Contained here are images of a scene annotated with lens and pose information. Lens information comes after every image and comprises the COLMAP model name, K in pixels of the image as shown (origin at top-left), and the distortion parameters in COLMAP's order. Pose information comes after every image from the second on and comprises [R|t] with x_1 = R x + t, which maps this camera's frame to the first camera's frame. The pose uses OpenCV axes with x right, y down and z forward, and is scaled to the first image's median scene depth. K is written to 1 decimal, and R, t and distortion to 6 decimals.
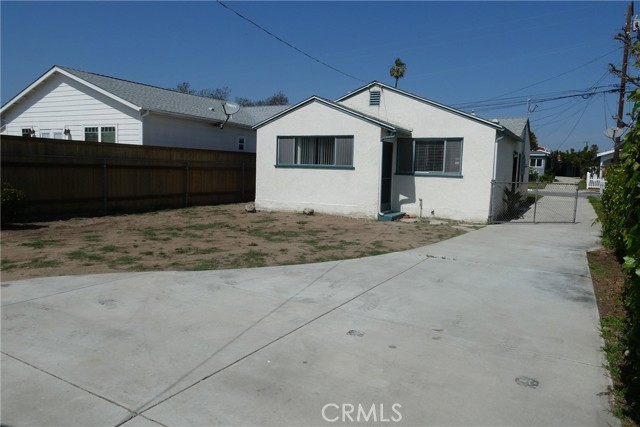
lens RADIAL K [[451.2, 0, 319.8], [0, 451.2, 215.6], [0, 0, 1]] dist [-0.027283, 0.002415]
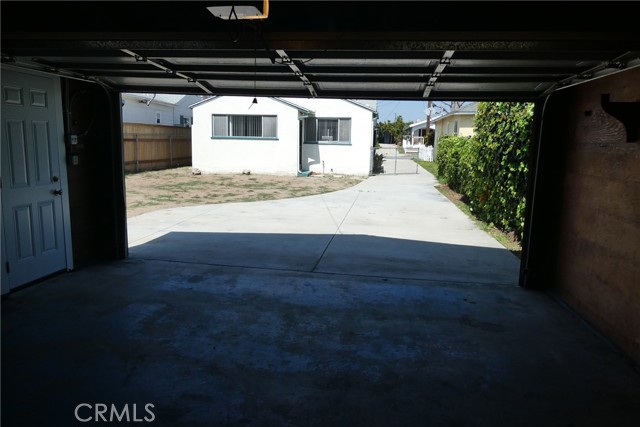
lens RADIAL K [[451.2, 0, 320.0], [0, 451.2, 214.5], [0, 0, 1]] dist [-0.027283, 0.002415]
pose [[0.928072, -0.066395, 0.366435, -0.312653], [0.041799, 0.996332, 0.074662, 0.024494], [-0.370048, -0.053975, 0.927443, -0.315841]]
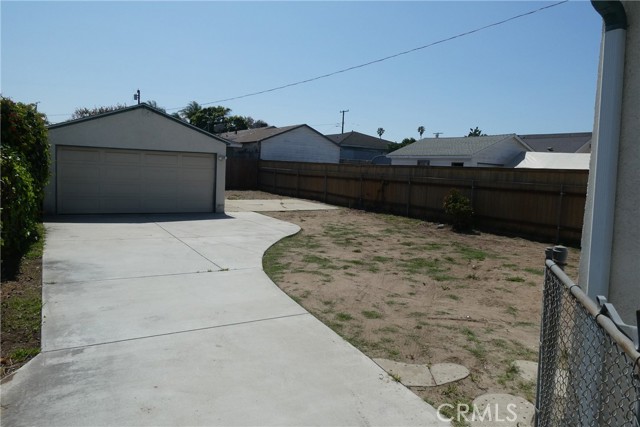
lens RADIAL K [[451.2, 0, 321.0], [0, 451.2, 213.5], [0, 0, 1]] dist [-0.027283, 0.002415]
pose [[-0.482439, 0.011811, -0.875850, 1.037572], [-0.166823, 0.980368, 0.105111, -0.142448], [0.859897, 0.196822, -0.470997, 1.740149]]
